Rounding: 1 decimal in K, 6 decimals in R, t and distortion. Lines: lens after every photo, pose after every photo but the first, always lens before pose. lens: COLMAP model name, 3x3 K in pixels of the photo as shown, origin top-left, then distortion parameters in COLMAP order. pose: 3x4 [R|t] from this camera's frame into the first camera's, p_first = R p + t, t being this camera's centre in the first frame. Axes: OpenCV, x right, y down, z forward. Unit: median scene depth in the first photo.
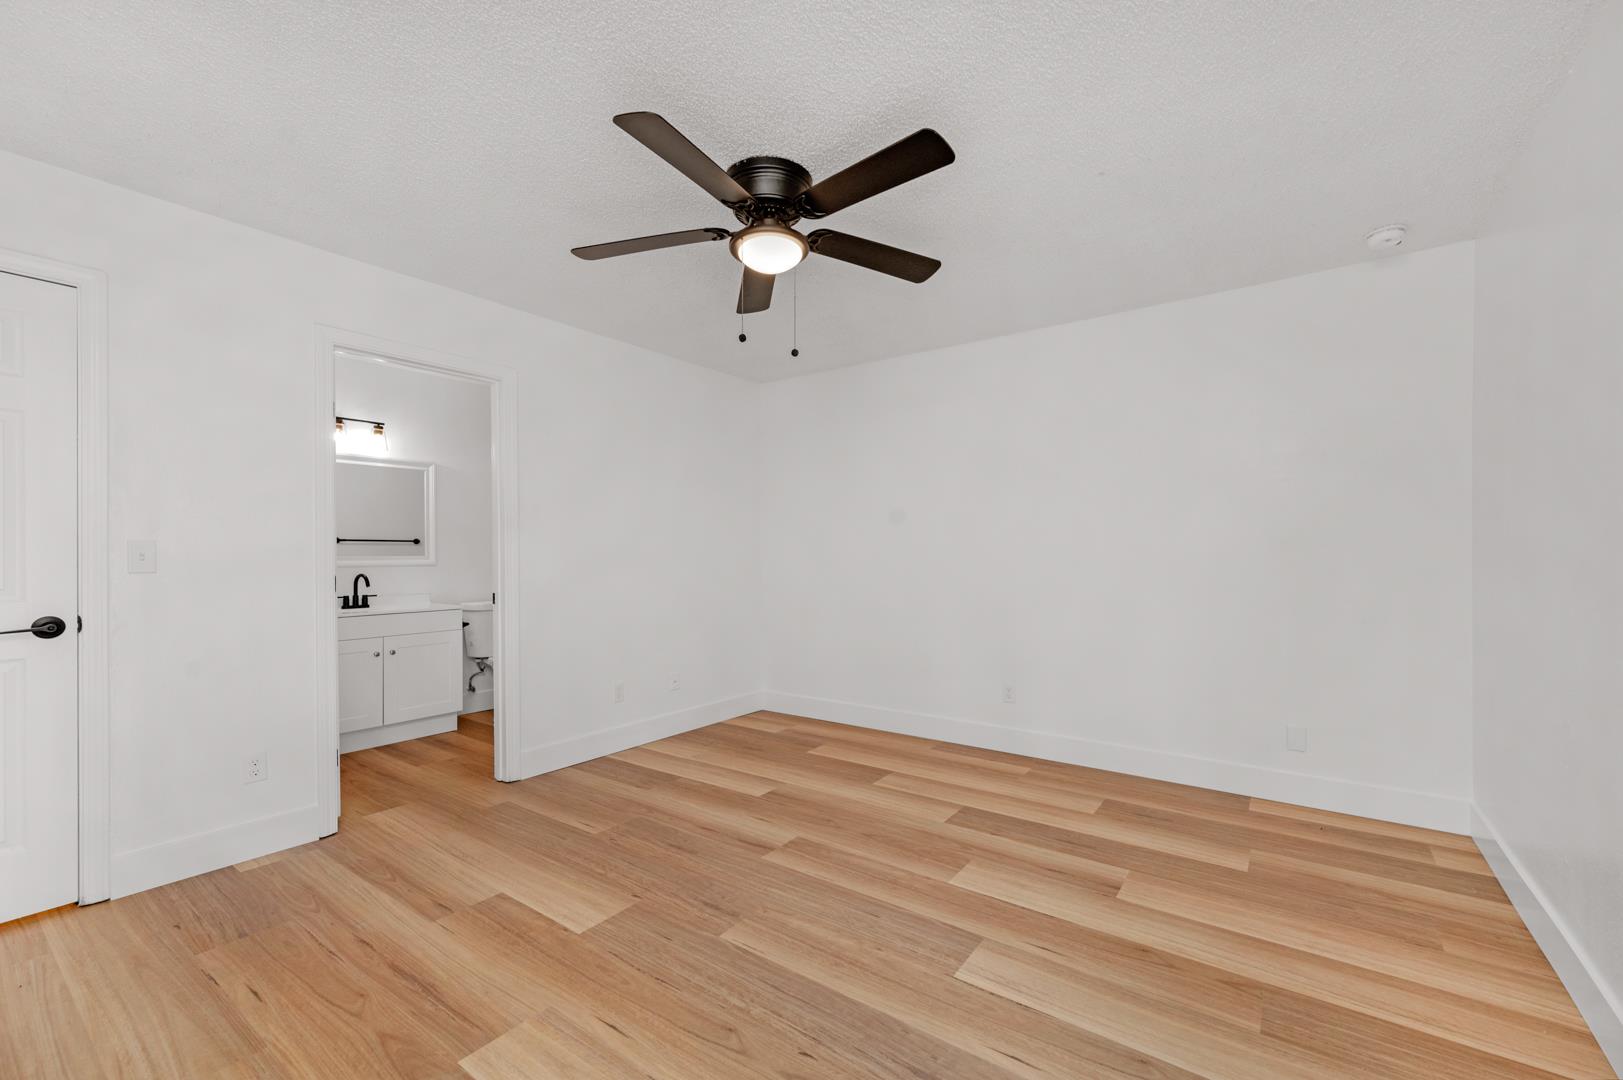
lens RADIAL K [[650.4, 0, 835.8], [0, 650.4, 554.0], [0, 0, 1]] dist [0.000631, -0.000931]
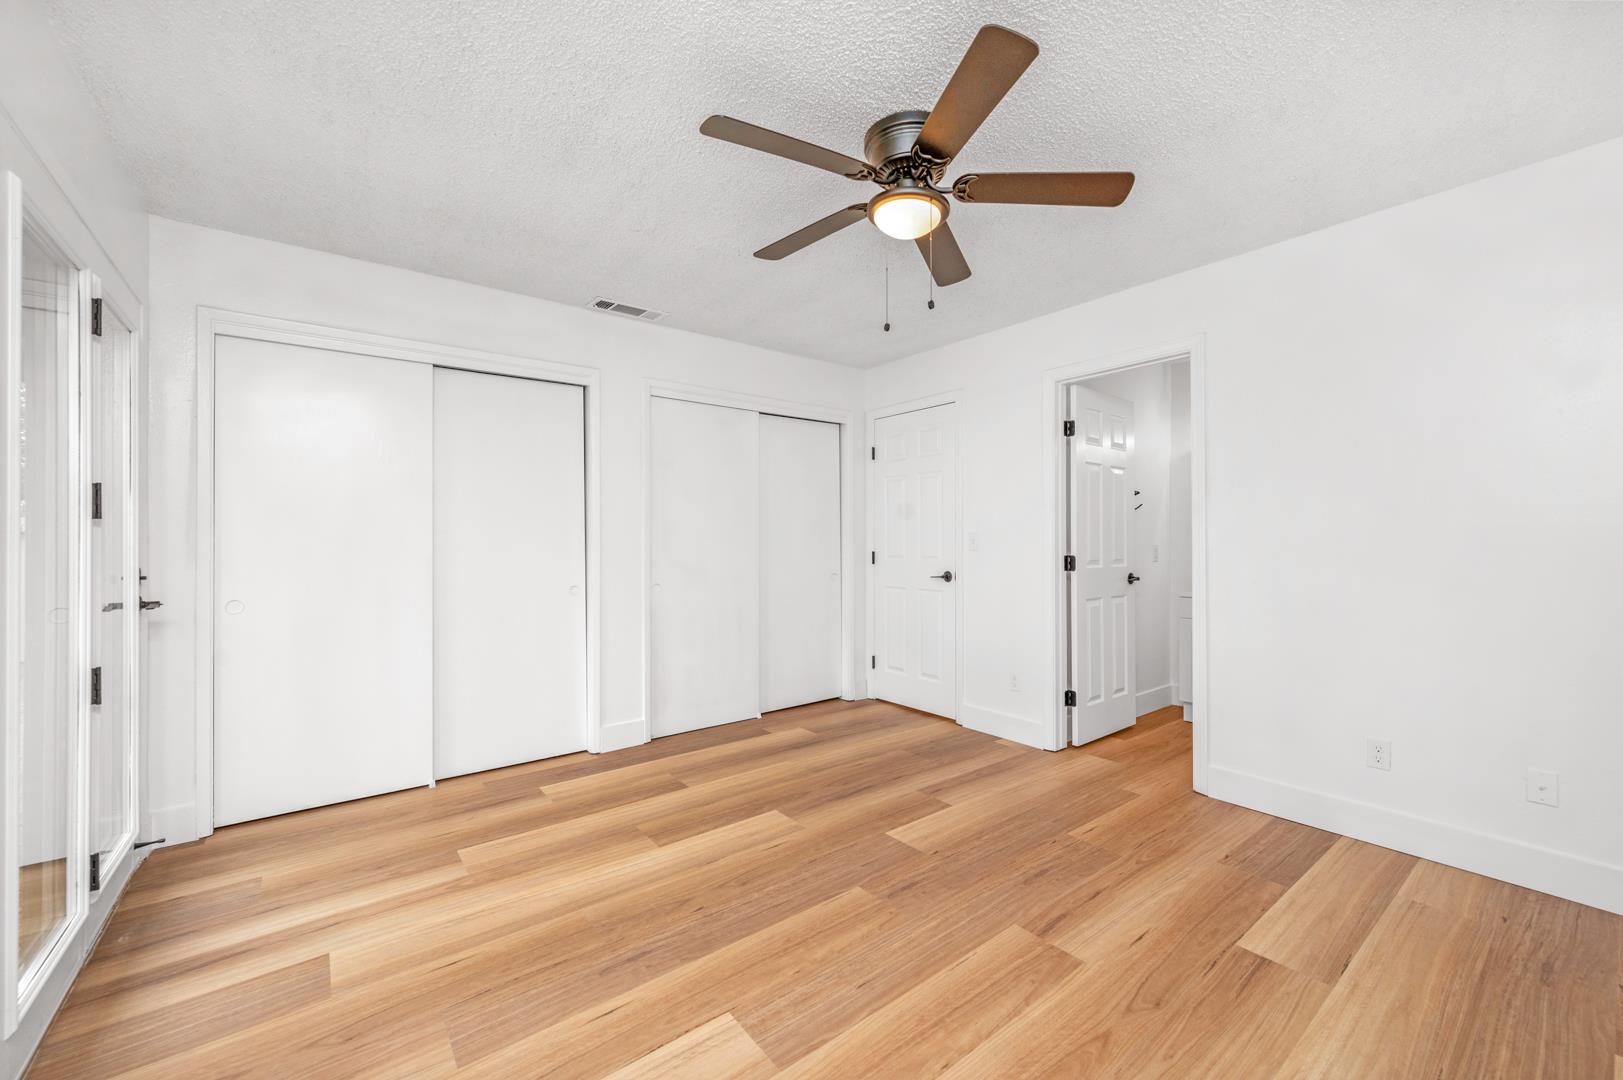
lens RADIAL K [[650.4, 0, 785.3], [0, 650.4, 530.8], [0, 0, 1]] dist [0.000631, -0.000931]
pose [[-0.323185, -0.010475, -0.946278, 0.634134], [0.002545, 0.999926, -0.011938, -0.009053], [0.946332, -0.006266, -0.323134, 0.850165]]
